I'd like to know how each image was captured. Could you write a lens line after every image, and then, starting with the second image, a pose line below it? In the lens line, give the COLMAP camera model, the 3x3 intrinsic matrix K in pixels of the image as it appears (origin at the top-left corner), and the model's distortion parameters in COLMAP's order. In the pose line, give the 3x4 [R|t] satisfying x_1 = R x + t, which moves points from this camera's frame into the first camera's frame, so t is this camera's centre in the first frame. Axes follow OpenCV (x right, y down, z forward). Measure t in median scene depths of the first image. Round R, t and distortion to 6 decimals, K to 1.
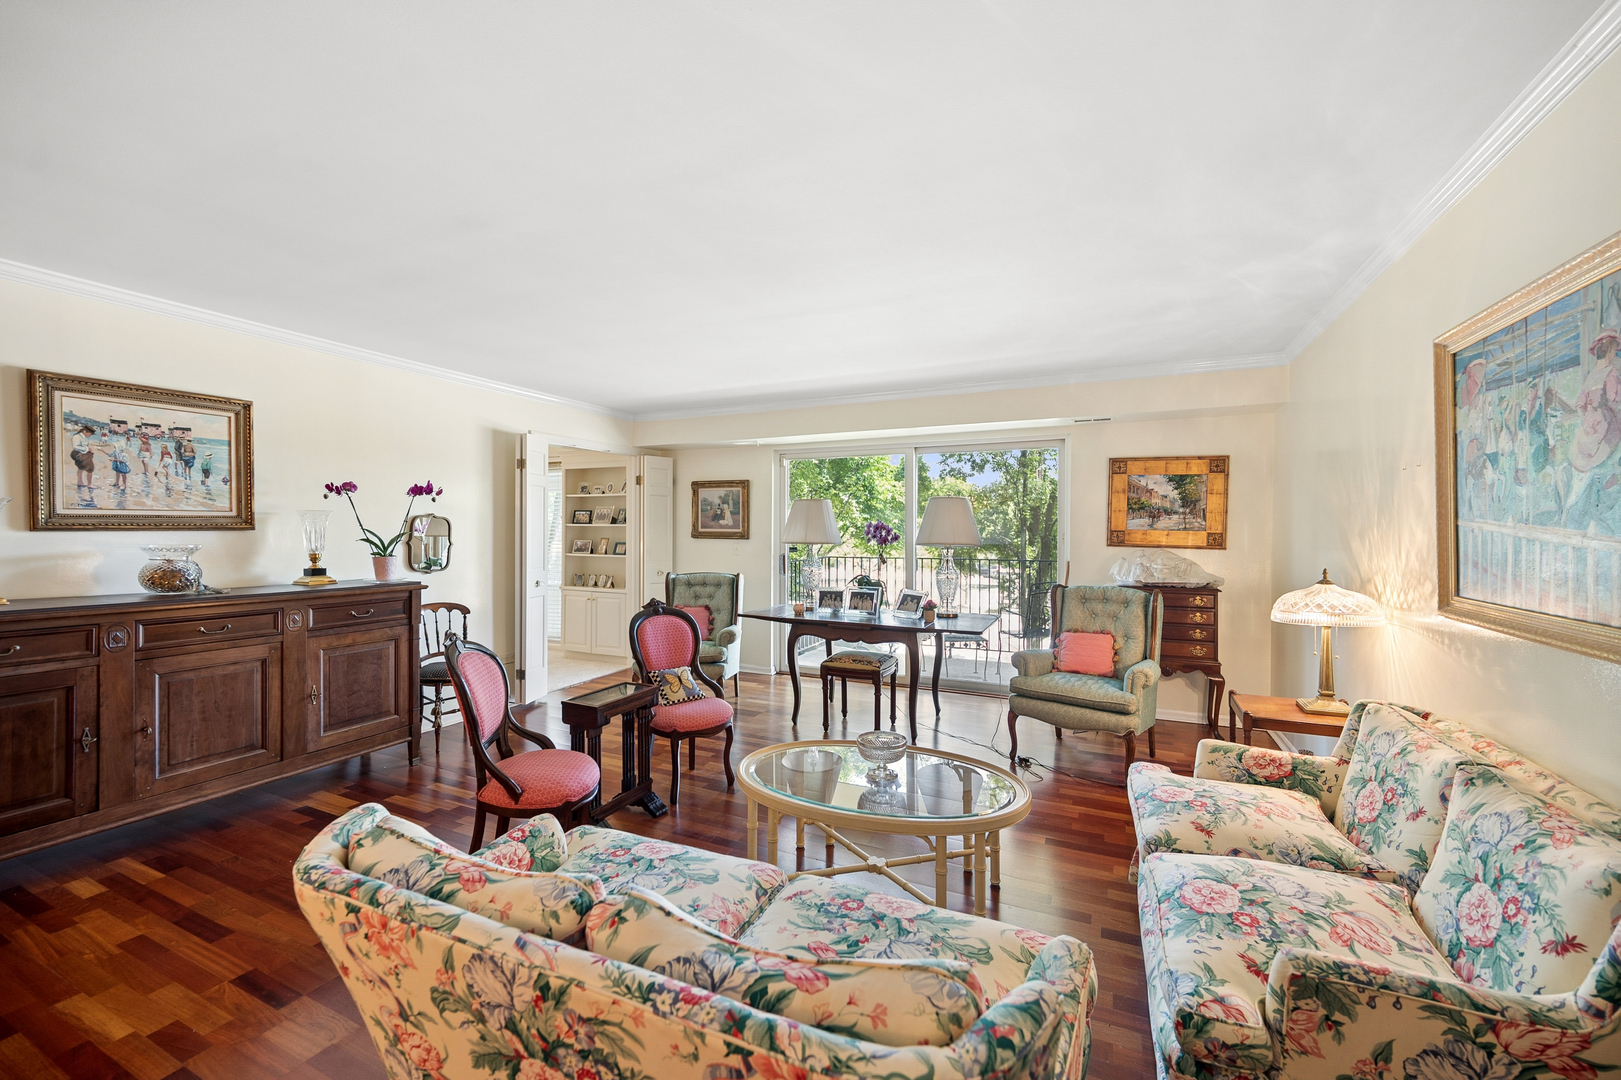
lens RADIAL K [[641.6, 0, 812.4], [0, 641.6, 535.2], [0, 0, 1]] dist [-0.000872, 0.000022]
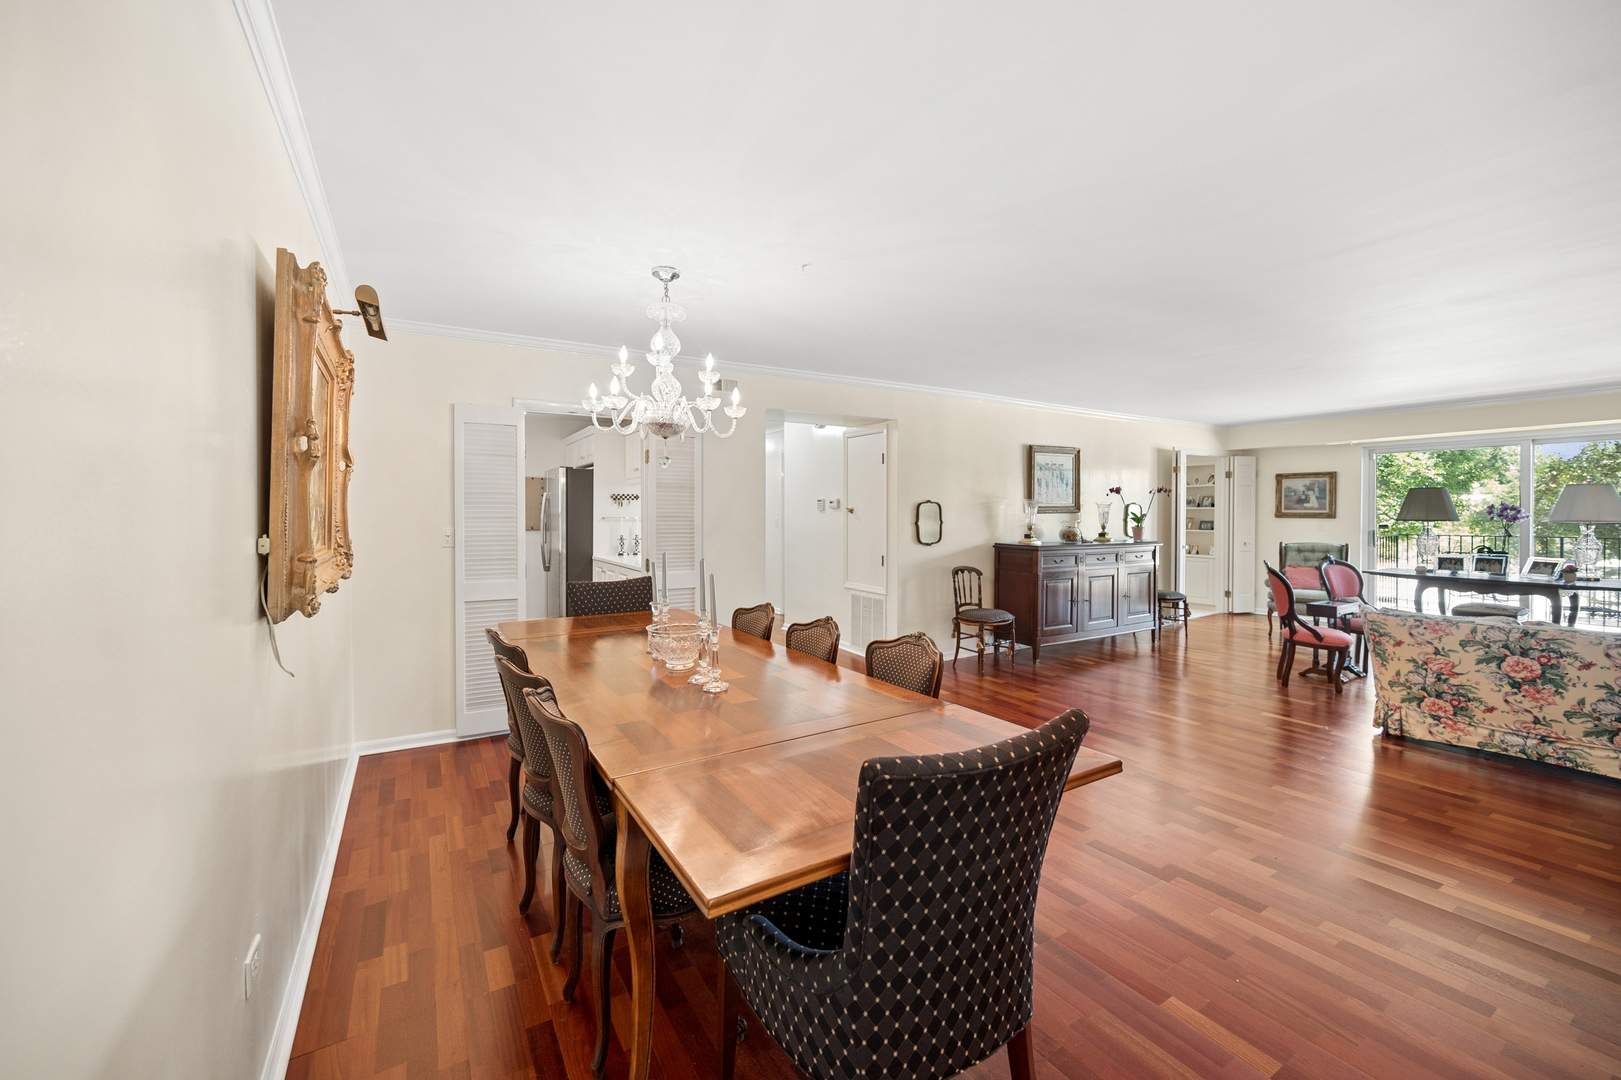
lens RADIAL K [[641.6, 0, 811.4], [0, 641.6, 527.3], [0, 0, 1]] dist [-0.000872, 0.000022]
pose [[0.833288, 0.010417, -0.552741, -0.262060], [0.000084, 0.999820, 0.018970, -0.000201], [0.552839, -0.015854, 0.833137, -0.639195]]
